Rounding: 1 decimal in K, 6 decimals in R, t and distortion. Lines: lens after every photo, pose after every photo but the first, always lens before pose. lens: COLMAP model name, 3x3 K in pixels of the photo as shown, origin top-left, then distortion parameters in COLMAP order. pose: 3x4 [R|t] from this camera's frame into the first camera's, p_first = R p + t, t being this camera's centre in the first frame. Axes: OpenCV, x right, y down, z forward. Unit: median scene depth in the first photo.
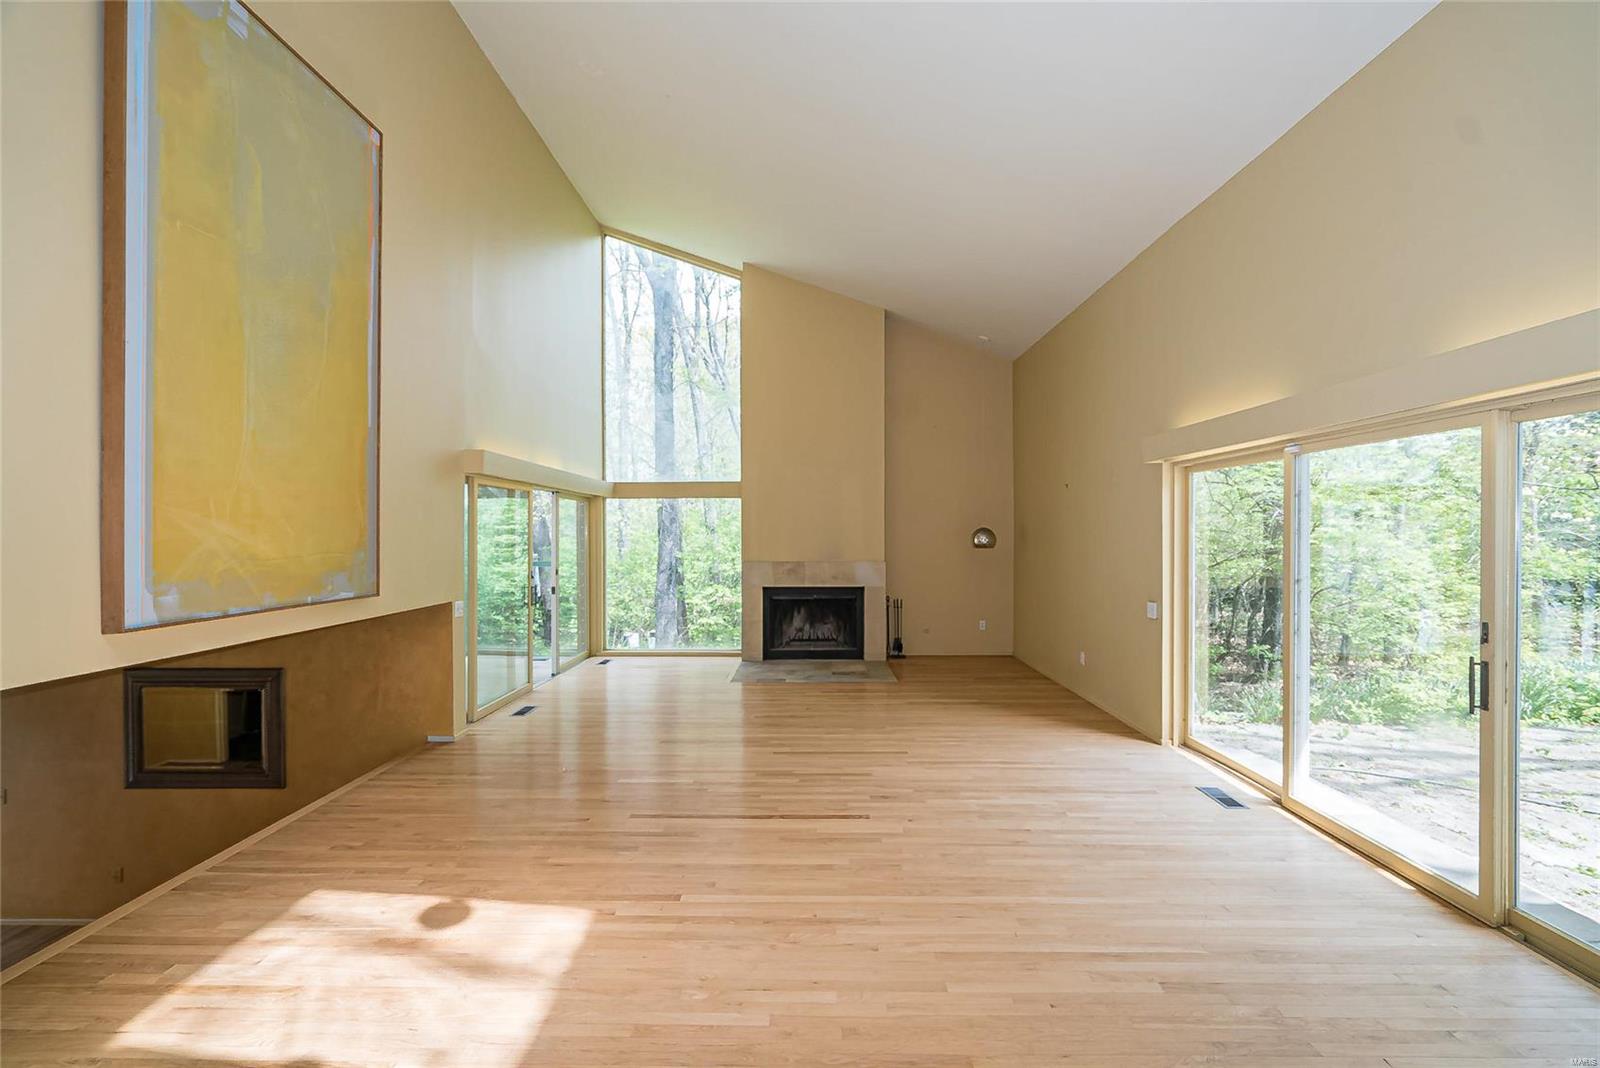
lens RADIAL K [[689.7, 0, 808.5], [0, 689.7, 534.9], [0, 0, 1]] dist [-0.002100, 0.001018]
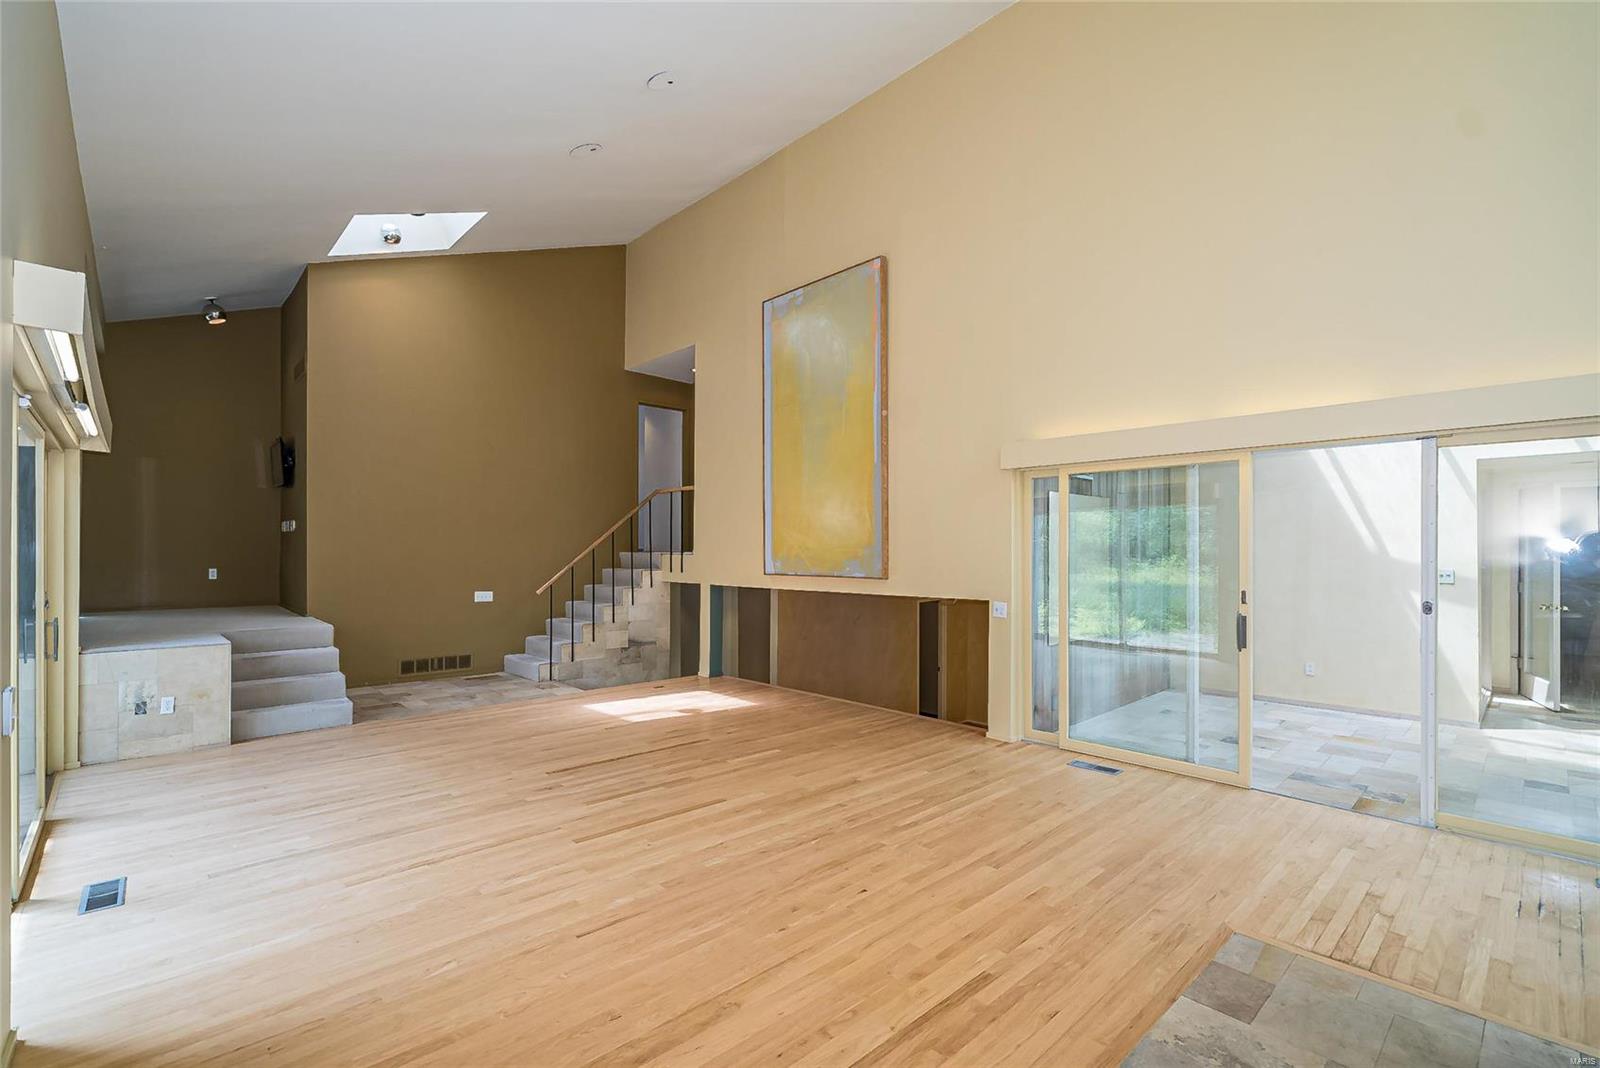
lens RADIAL K [[726.0, 0, 791.3], [0, 726.0, 547.8], [0, 0, 1]] dist [-0.006466, 0.000780]
pose [[-0.731403, 0.000350, -0.681945, 0.437406], [-0.000373, 1.000000, 0.000914, 0.017514], [0.681945, 0.000923, -0.731403, 1.537630]]
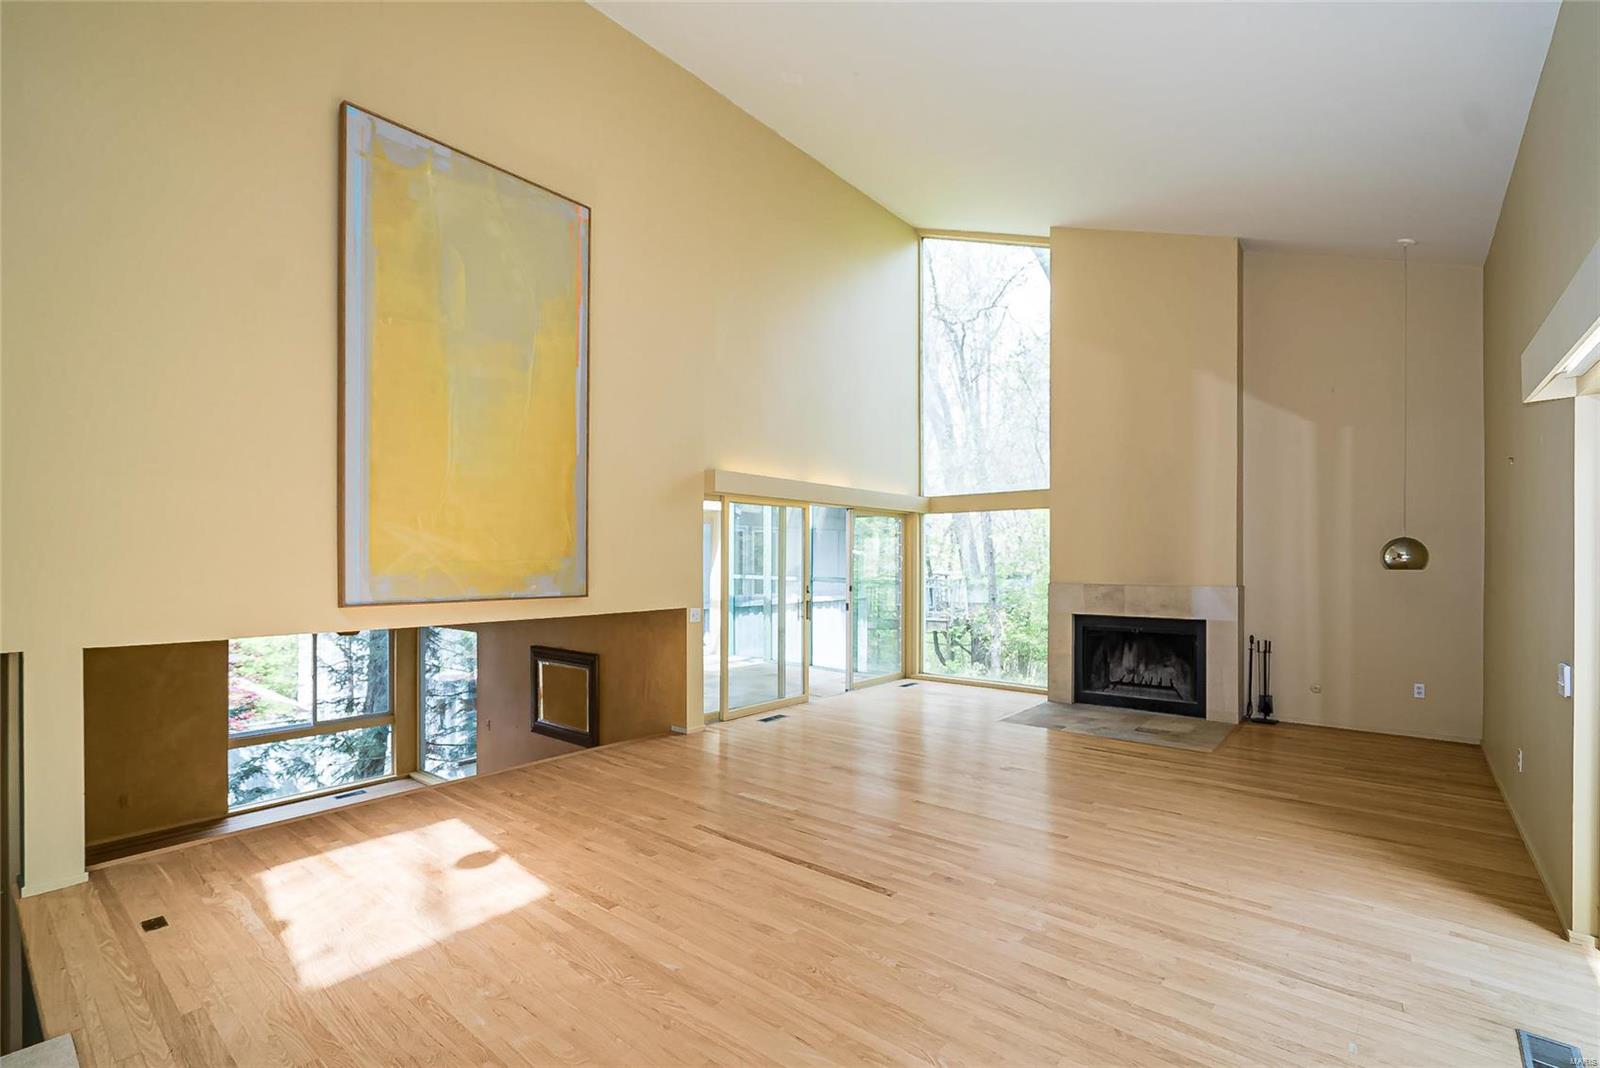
lens RADIAL K [[726.0, 0, 810.6], [0, 726.0, 561.6], [0, 0, 1]] dist [-0.006466, 0.000780]
pose [[0.784920, 0.003970, -0.619585, 0.369461], [-0.003134, 0.999992, 0.002437, 0.018634], [0.619590, 0.000029, 0.784926, 0.204186]]
